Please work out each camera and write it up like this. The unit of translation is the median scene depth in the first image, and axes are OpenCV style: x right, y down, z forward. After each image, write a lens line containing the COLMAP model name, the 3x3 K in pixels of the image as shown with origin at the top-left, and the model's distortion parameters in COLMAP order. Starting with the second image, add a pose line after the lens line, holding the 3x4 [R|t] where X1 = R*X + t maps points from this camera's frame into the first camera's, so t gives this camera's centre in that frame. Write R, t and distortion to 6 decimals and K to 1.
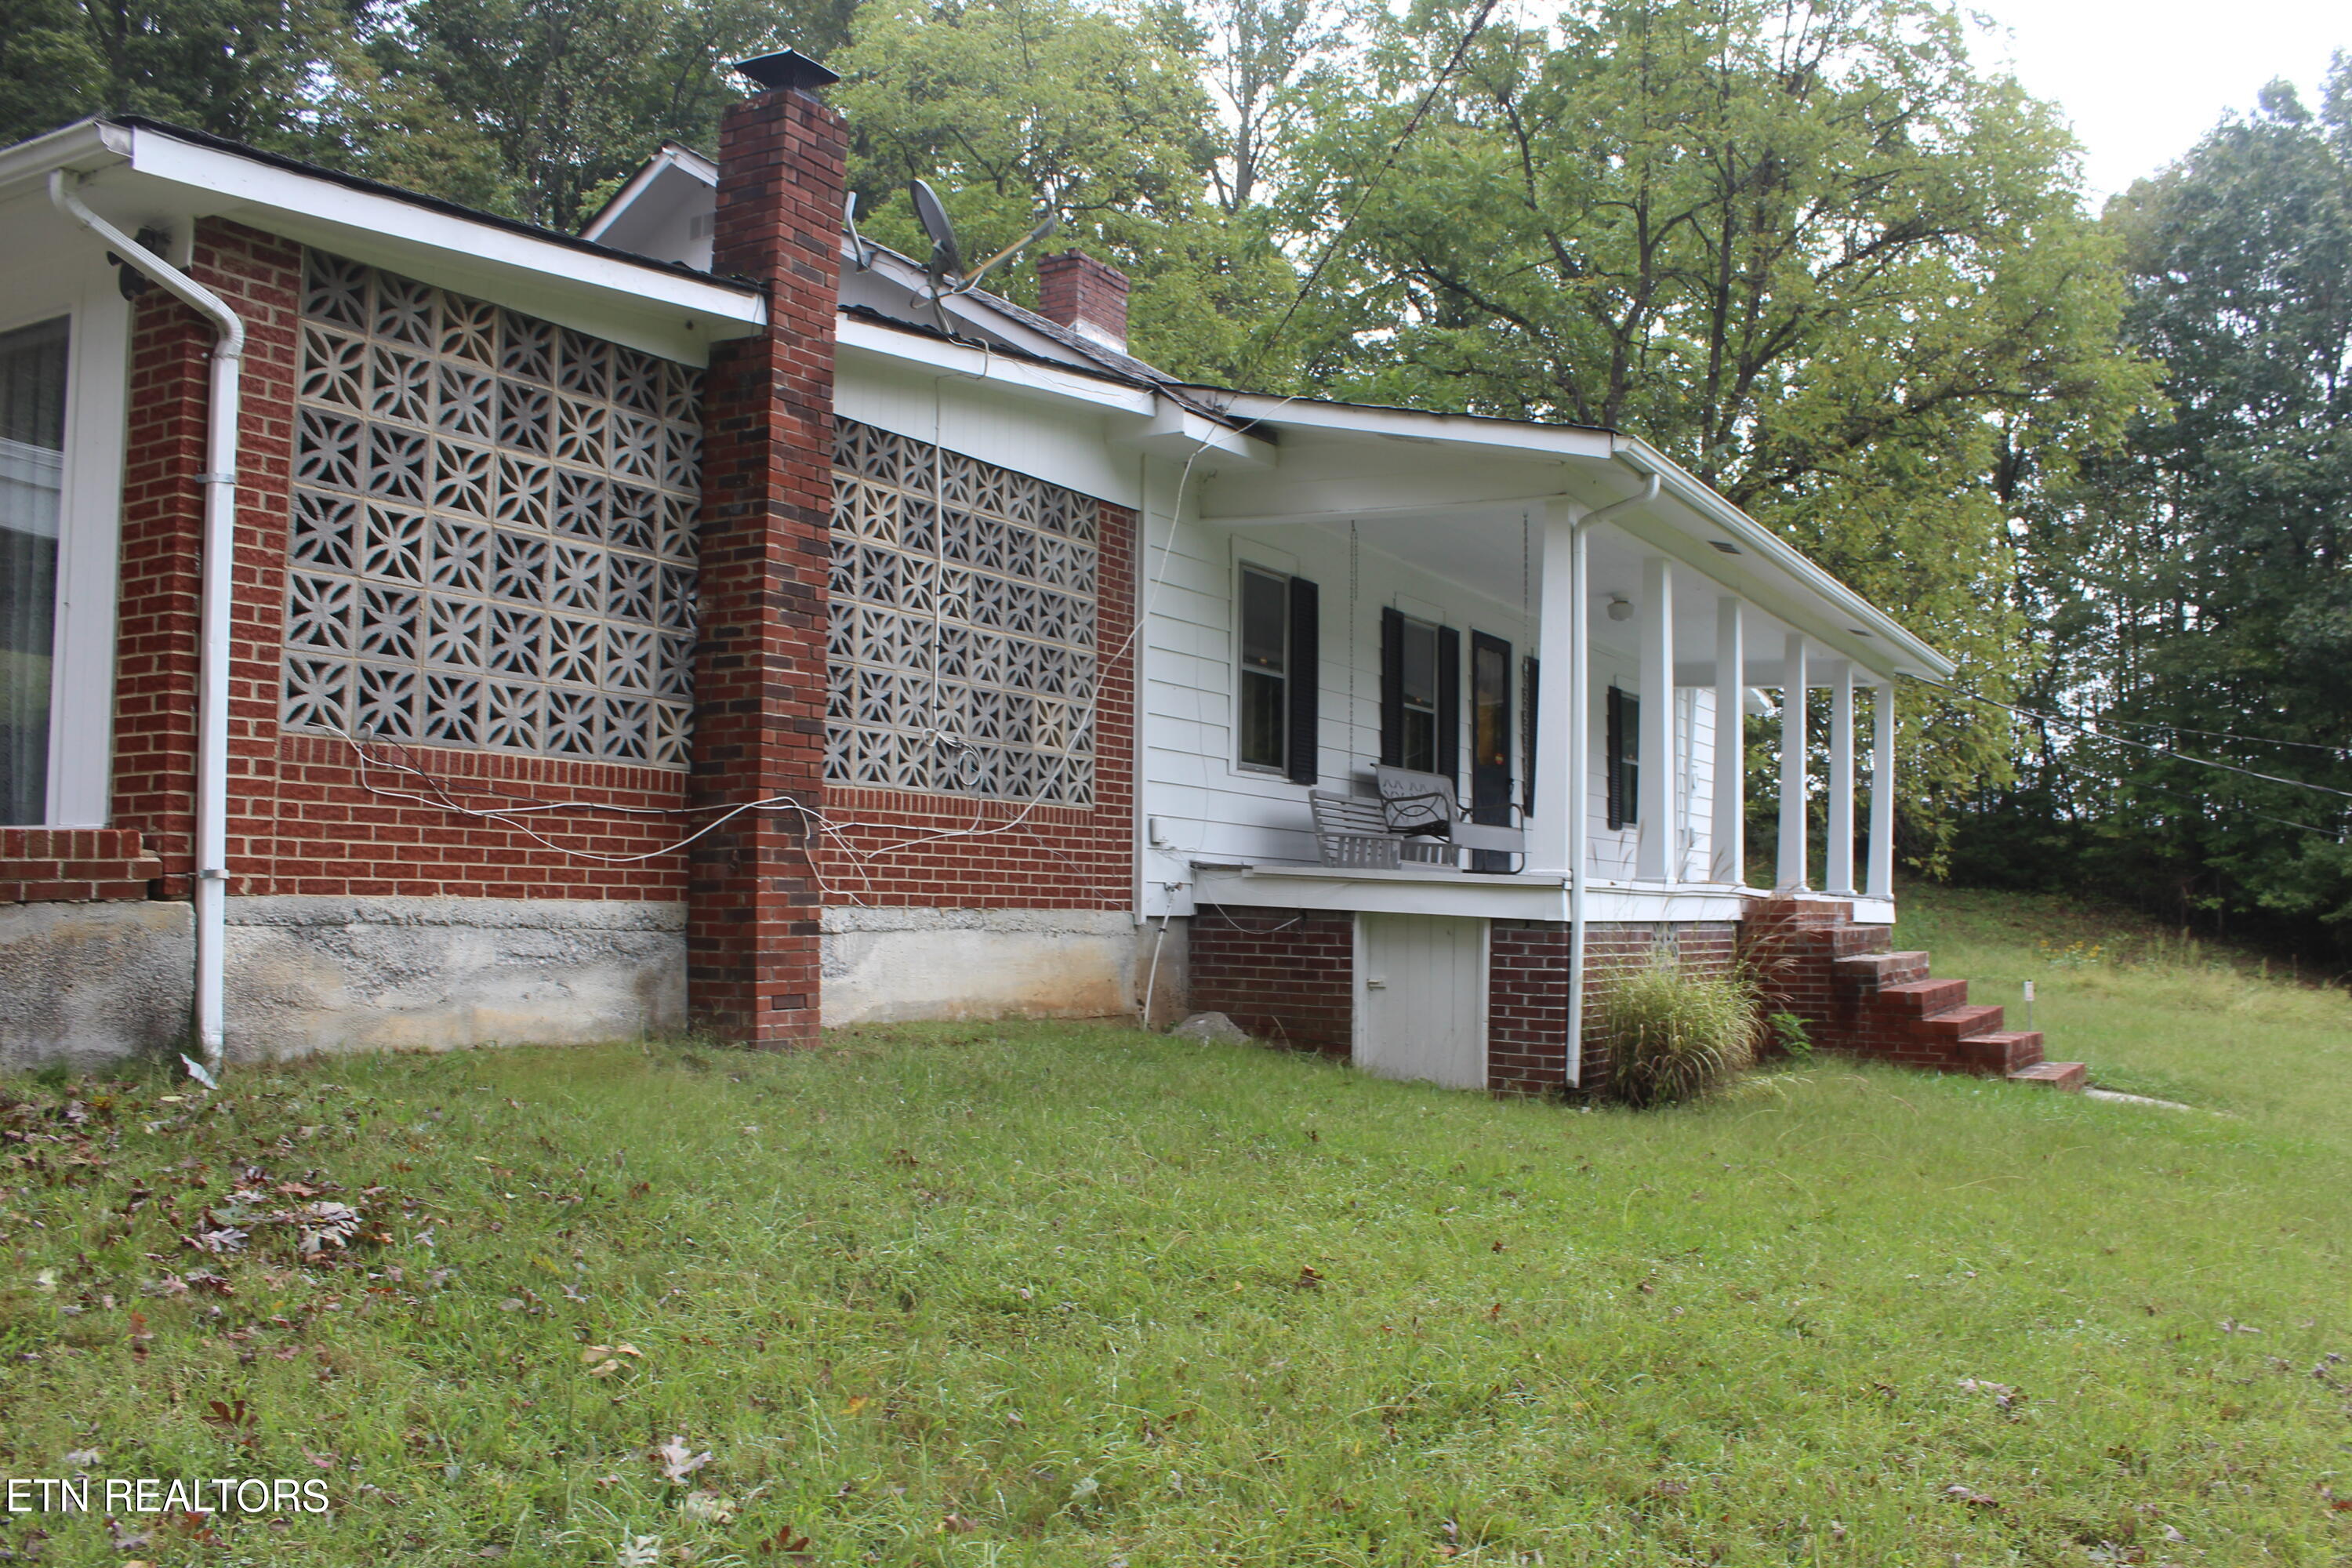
lens RADIAL K [[1950.0, 0, 1223.8], [0, 1950.0, 811.8], [0, 0, 1]] dist [-0.173590, 0.146038]
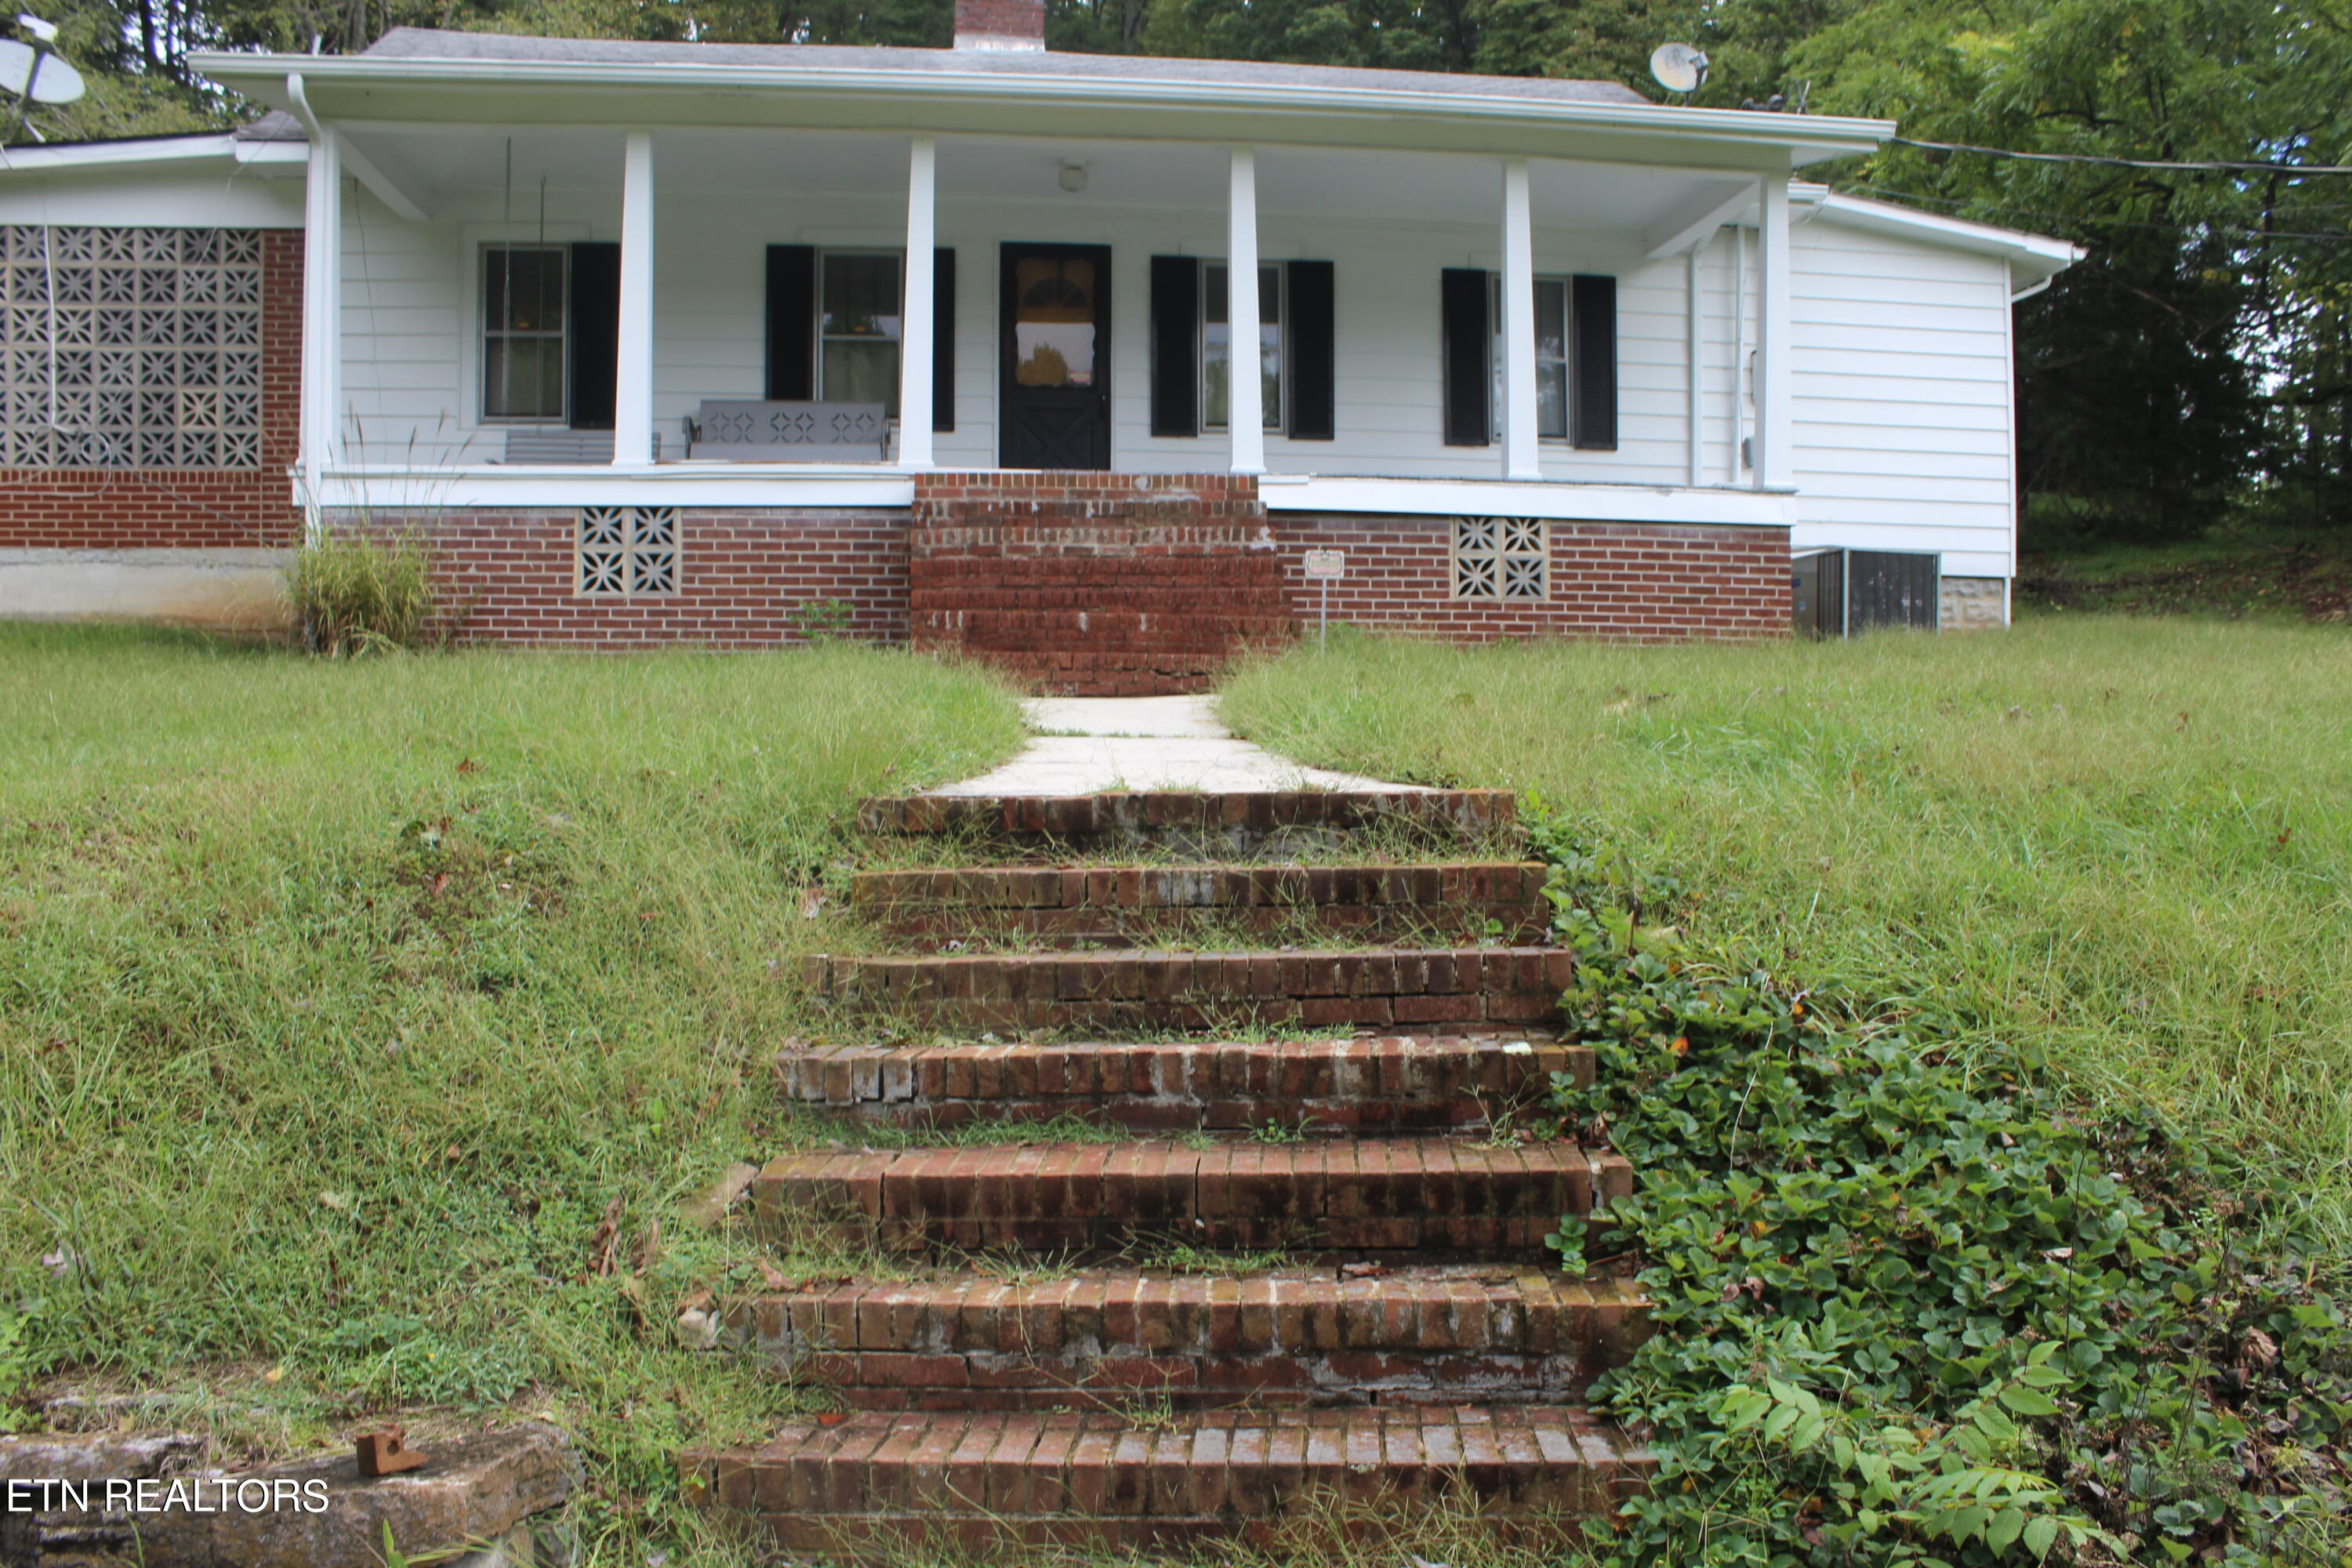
lens RADIAL K [[1950.0, 0, 1197.7], [0, 1950.0, 804.4], [0, 0, 1]] dist [-0.173590, 0.146038]
pose [[0.607960, -0.048175, -0.792505, 1.684343], [0.056689, 0.998244, -0.017194, 0.362557], [0.791941, -0.034473, 0.609624, 0.969711]]
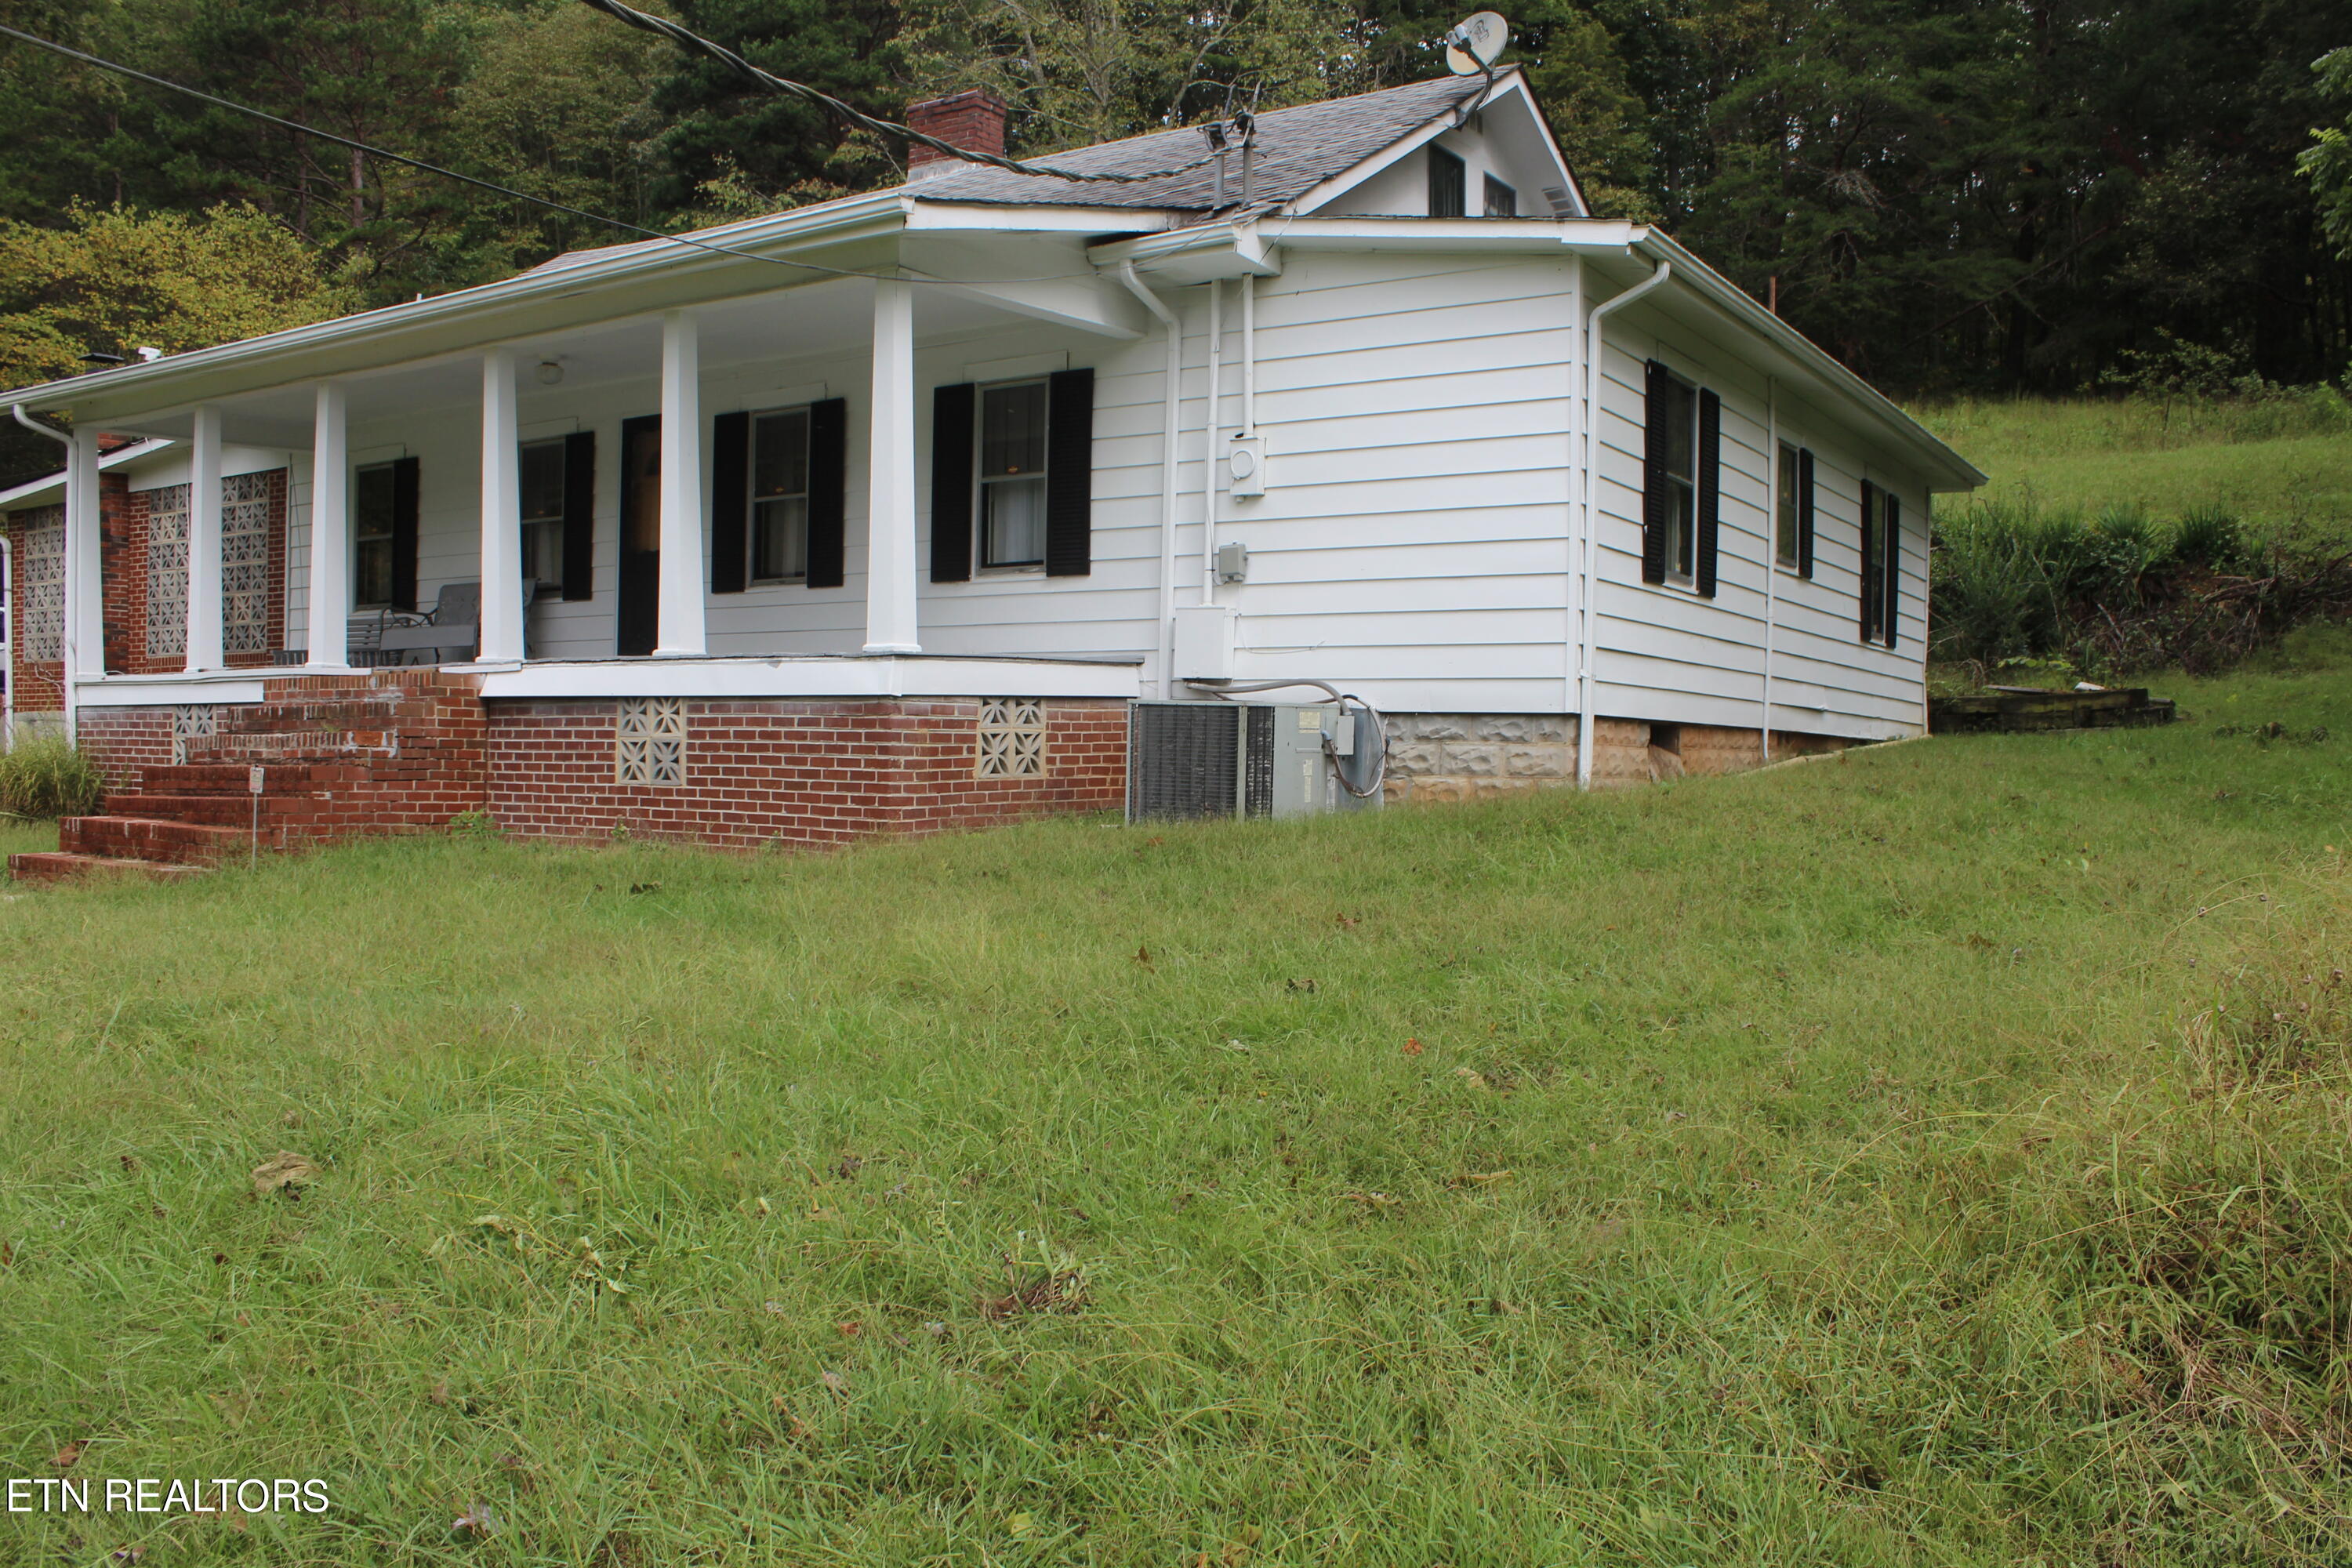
lens RADIAL K [[1950.0, 0, 1219.6], [0, 1950.0, 821.6], [0, 0, 1]] dist [-0.173590, 0.146038]
pose [[-0.051389, -0.025348, -0.998357, 2.038670], [0.007811, 0.999637, -0.025782, 0.260486], [0.998648, -0.009123, -0.051172, 2.554002]]
